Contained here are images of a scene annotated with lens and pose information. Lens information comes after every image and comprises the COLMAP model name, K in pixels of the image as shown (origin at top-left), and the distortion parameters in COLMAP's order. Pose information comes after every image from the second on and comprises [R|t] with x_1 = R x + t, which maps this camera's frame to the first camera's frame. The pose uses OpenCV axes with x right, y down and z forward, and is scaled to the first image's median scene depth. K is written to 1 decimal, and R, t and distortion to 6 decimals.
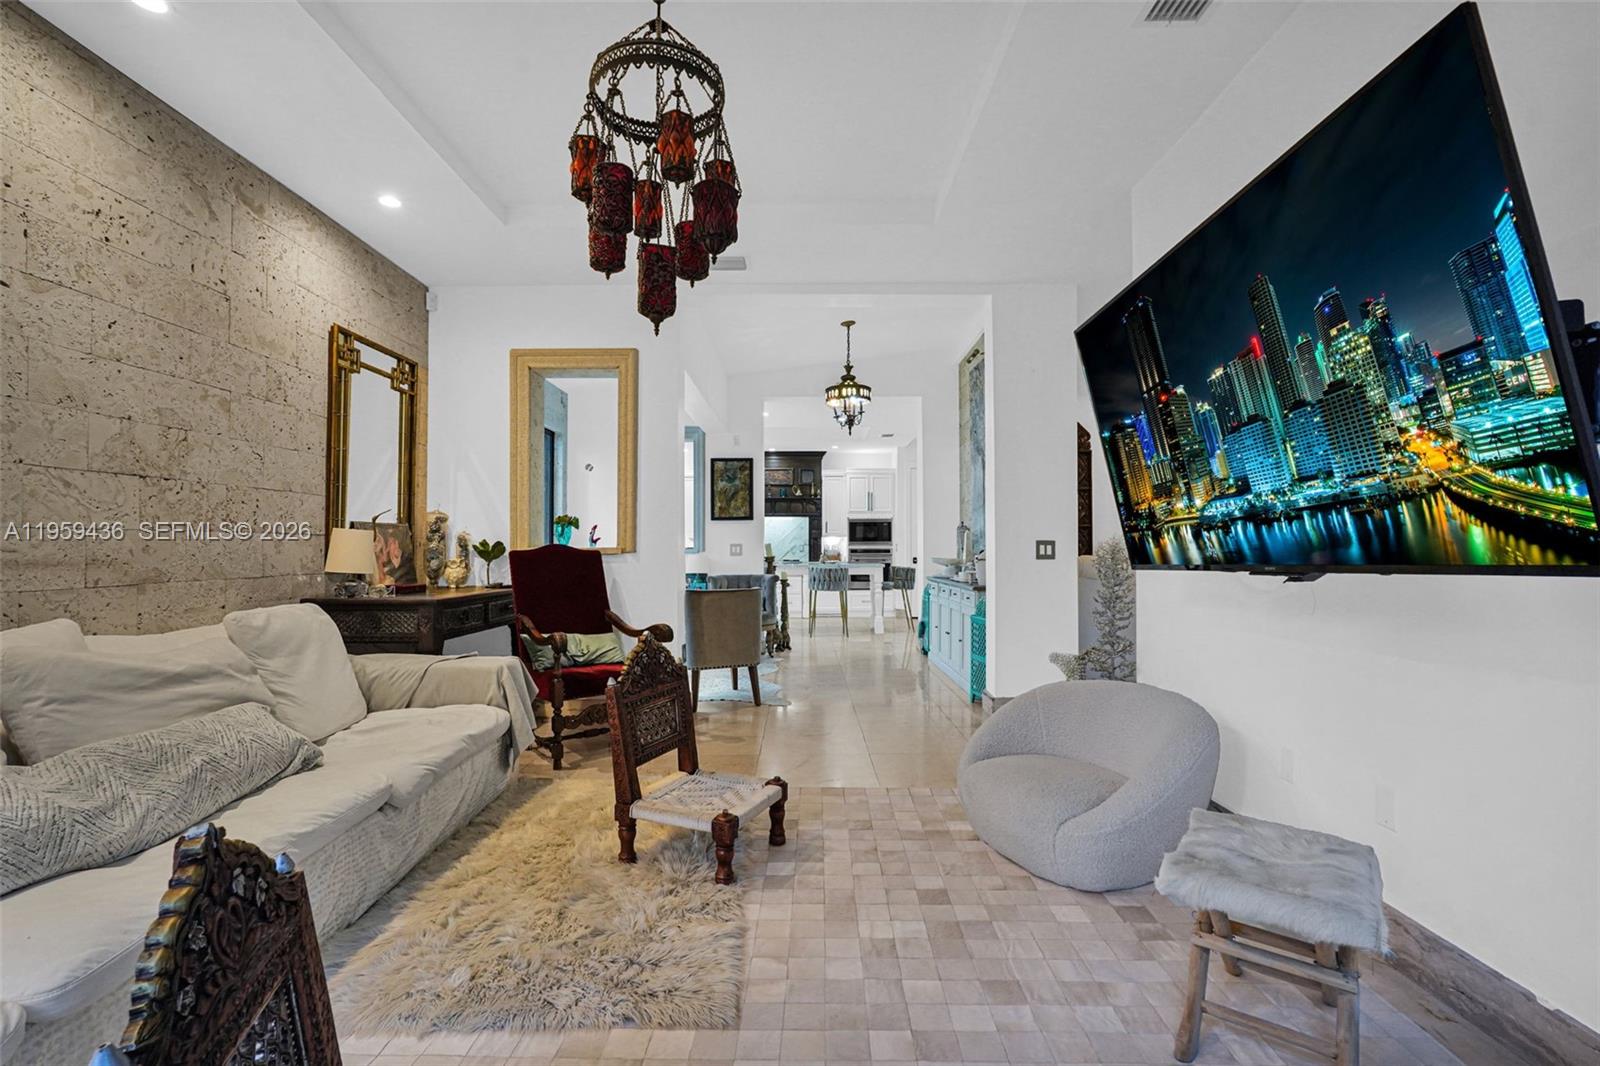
lens RADIAL K [[725.9, 0, 801.4], [0, 725.9, 535.4], [0, 0, 1]] dist [-0.017039, 0.008623]
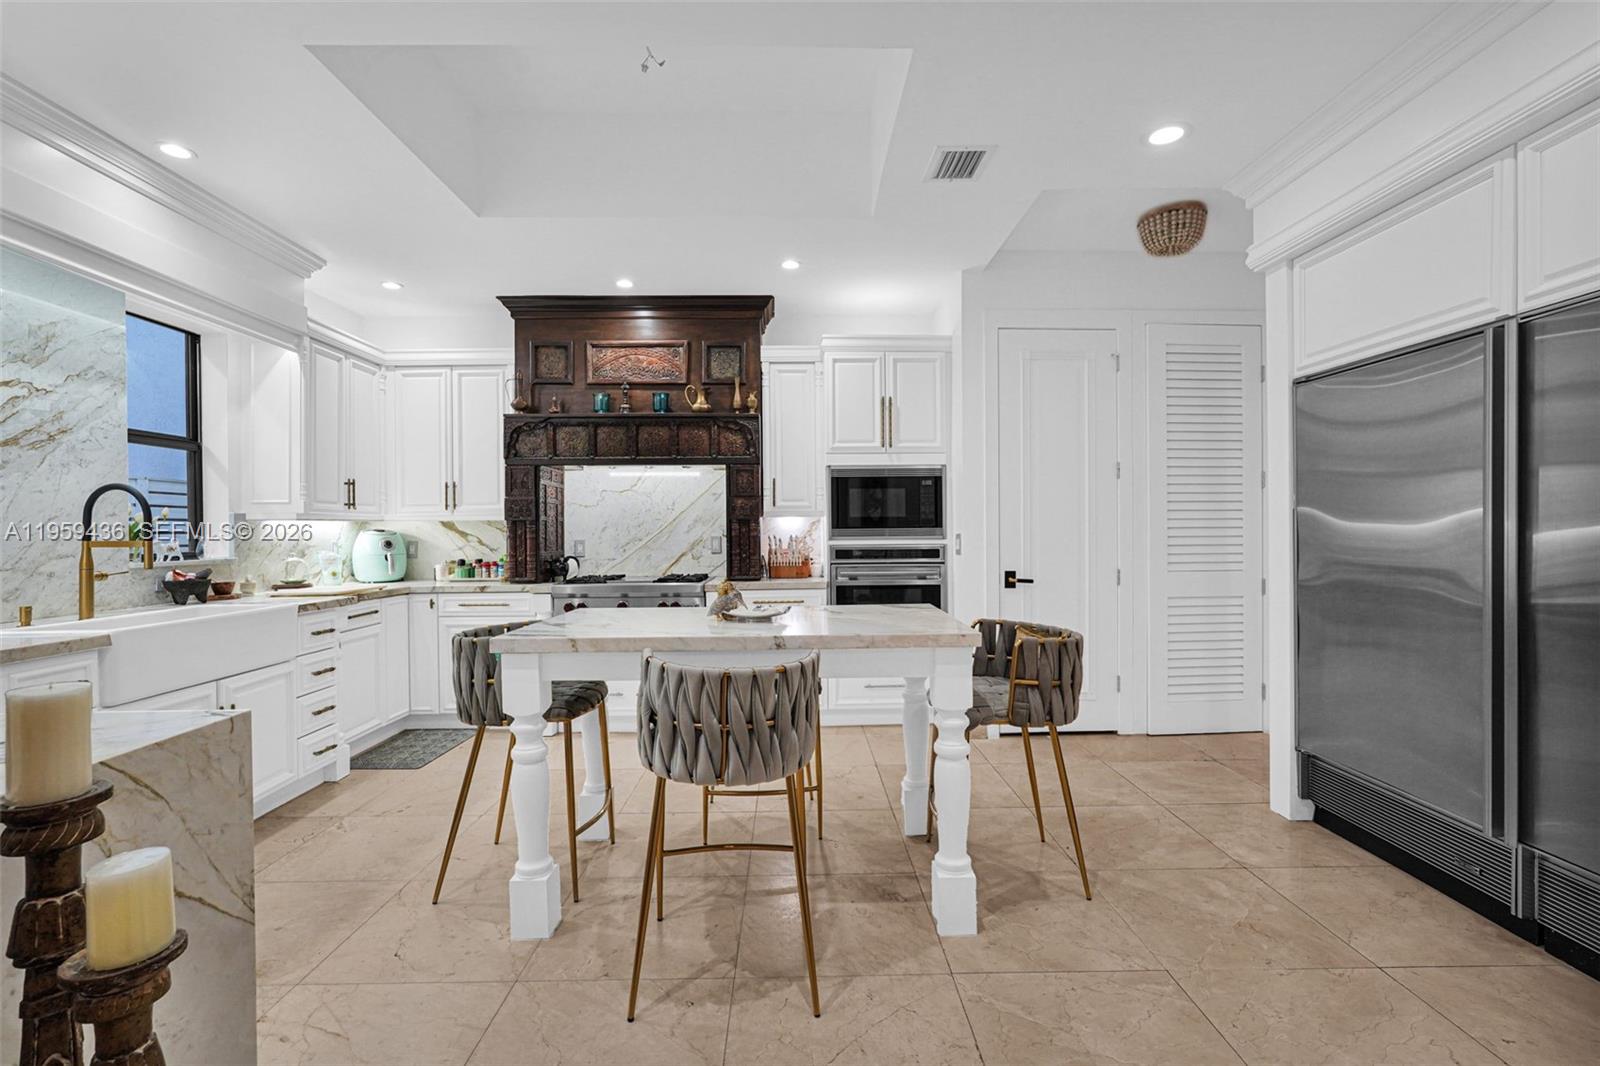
lens RADIAL K [[725.9, 0, 801.4], [0, 725.9, 535.4], [0, 0, 1]] dist [-0.017039, 0.008623]
pose [[0.999901, -0.005489, 0.012929, 0.155913], [0.005153, 0.999651, 0.025910, 0.007522], [-0.013067, -0.025841, 0.999581, 2.146810]]
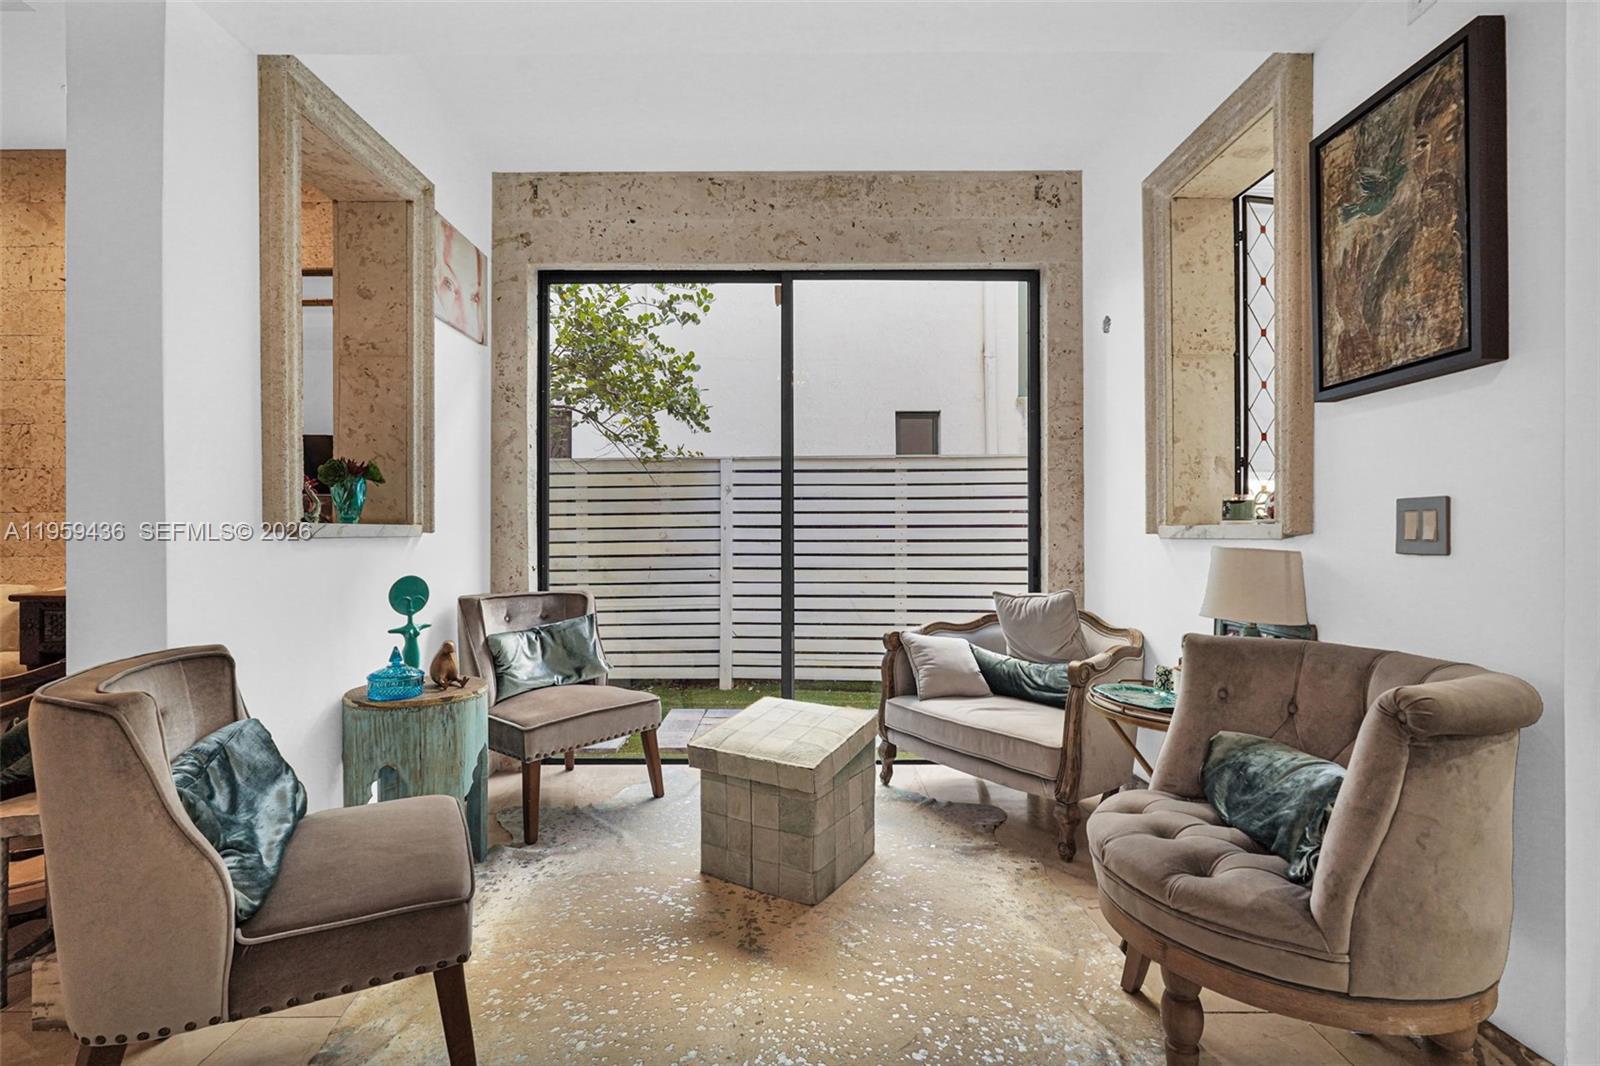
lens RADIAL K [[718.7, 0, 796.7], [0, 718.7, 536.0], [0, 0, 1]] dist [-0.013740, 0.000437]
pose [[0.014497, 0.009657, -0.999848, 0.240883], [0.020990, 0.999730, 0.009961, 0.038216], [0.999675, -0.021131, 0.014291, 1.860432]]
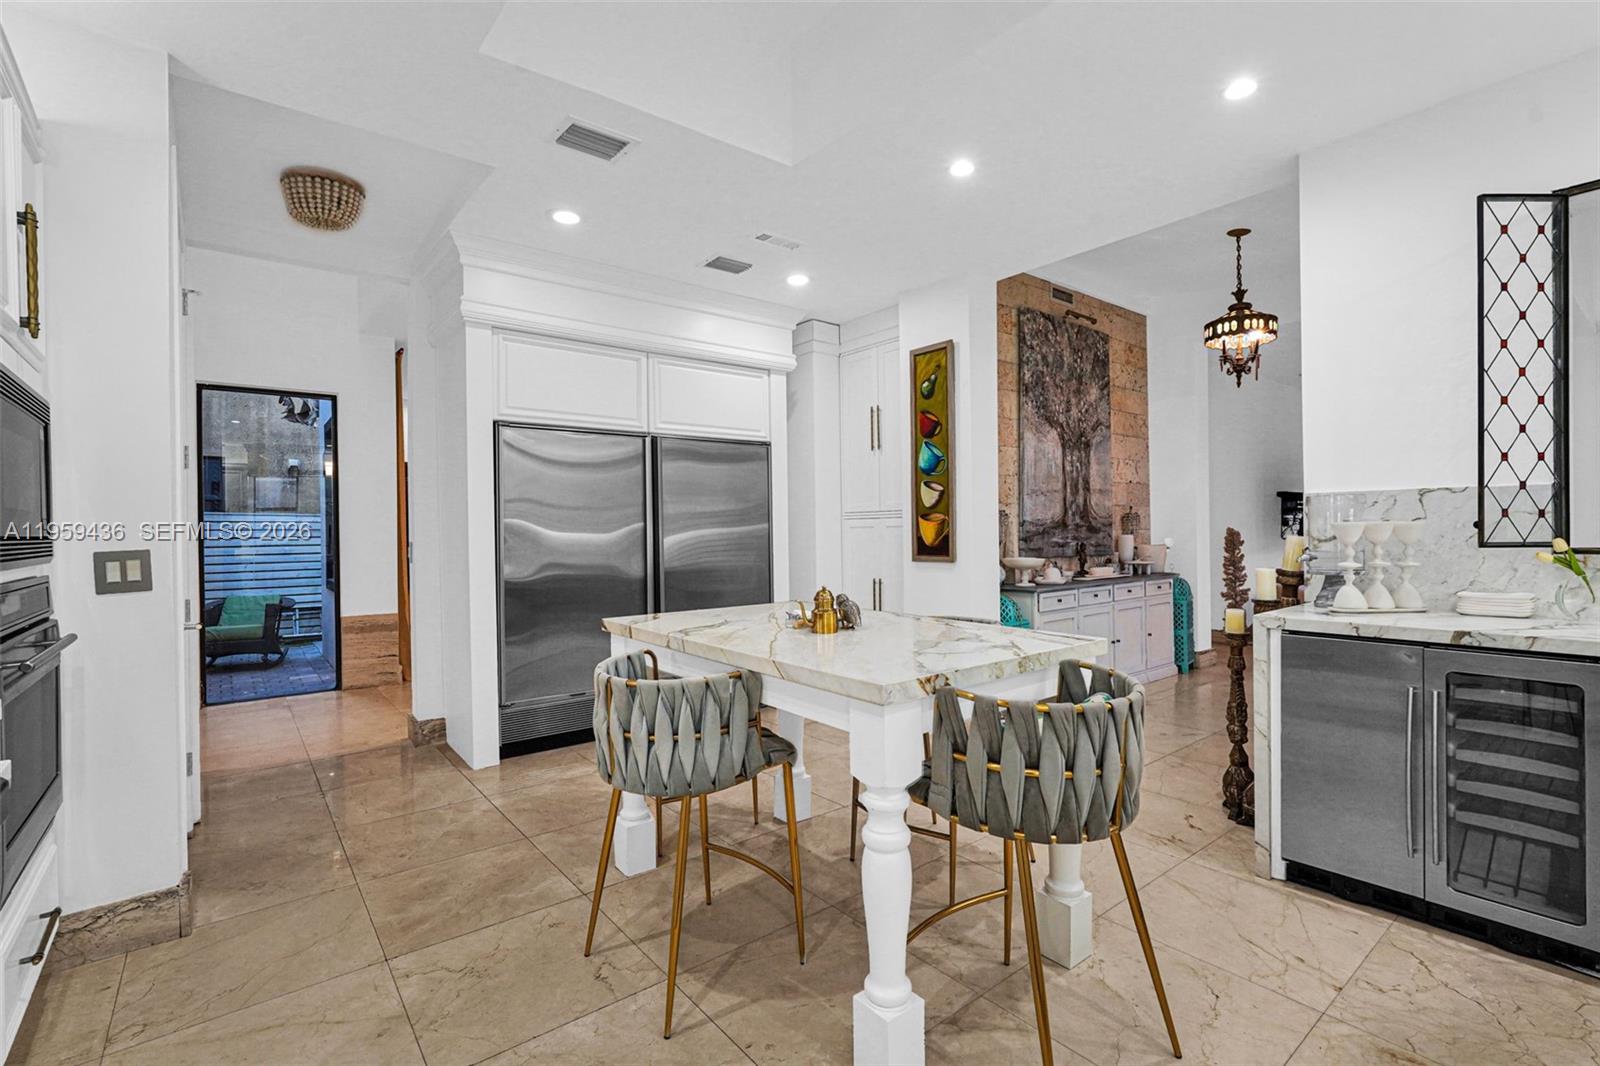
lens RADIAL K [[727.2, 0, 801.6], [0, 727.2, 531.2], [0, 0, 1]] dist [-0.020526, 0.010535]
pose [[-0.623005, 0.011020, 0.782140, -0.423882], [0.000759, 0.999909, -0.013484, 0.033849], [-0.782217, -0.007807, -0.622957, 3.360617]]
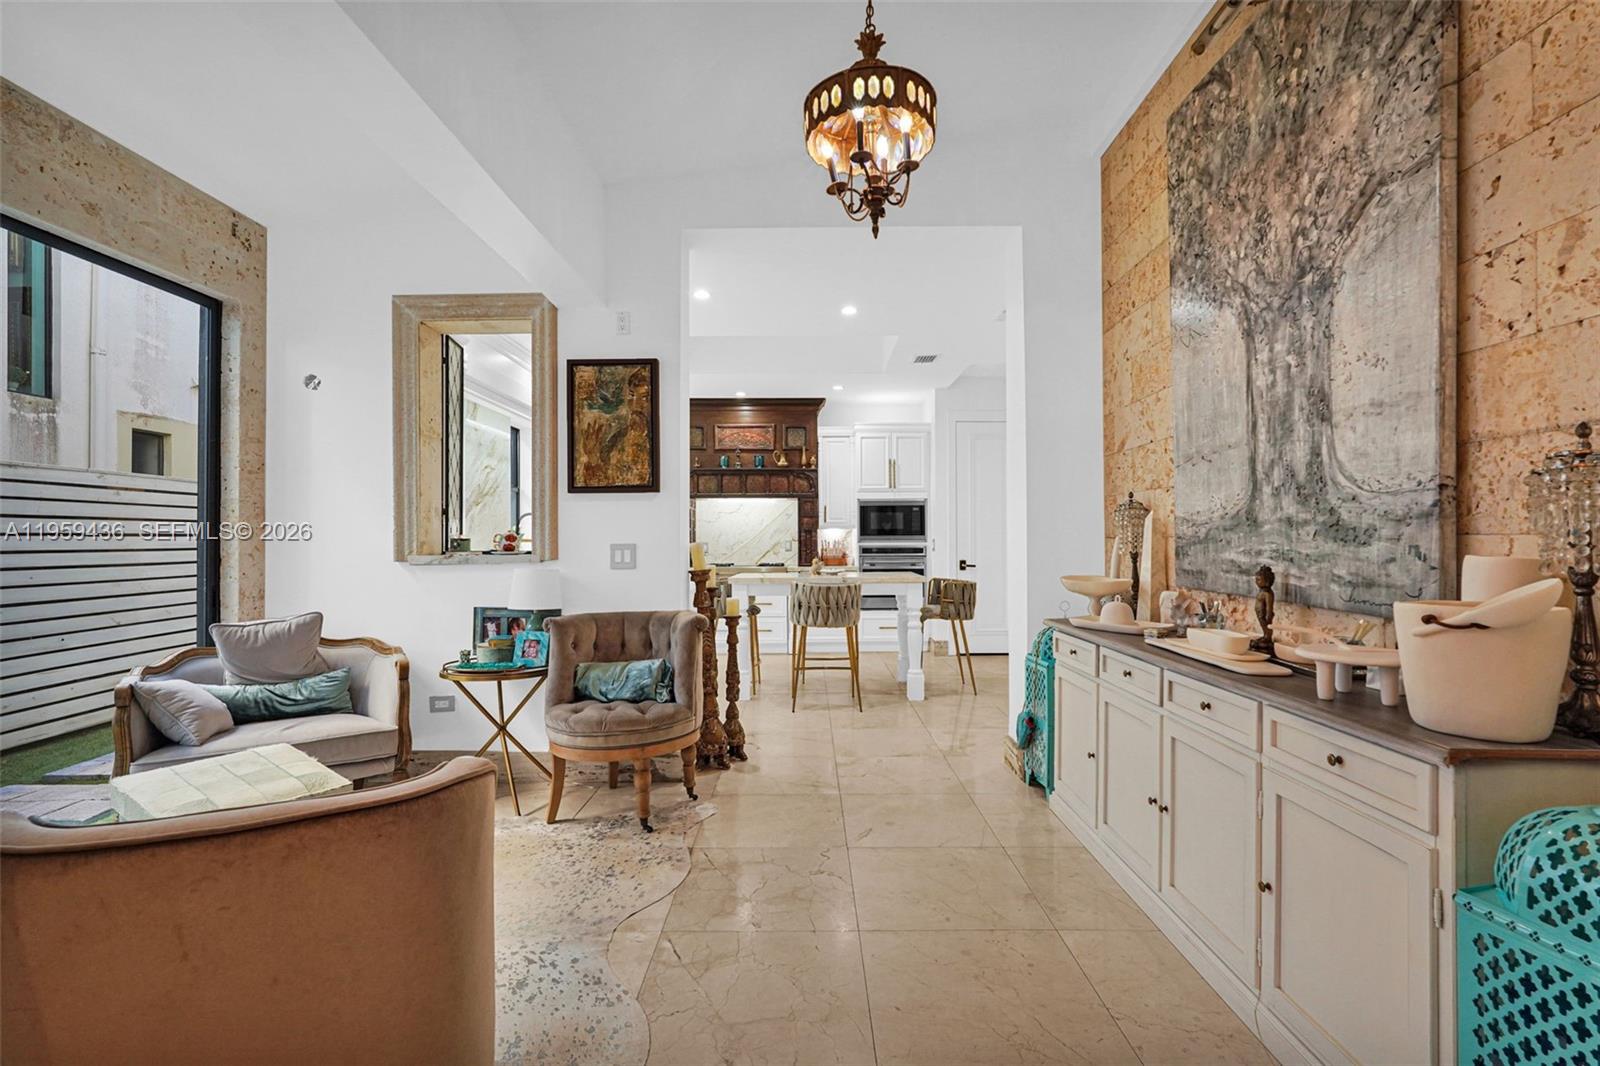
lens RADIAL K [[725.9, 0, 801.4], [0, 725.9, 535.4], [0, 0, 1]] dist [-0.017039, 0.008623]
pose [[0.999968, -0.001820, -0.007780, 0.063897], [0.001905, 0.999938, 0.010966, 0.003154], [0.007760, -0.010980, 0.999910, 1.210376]]
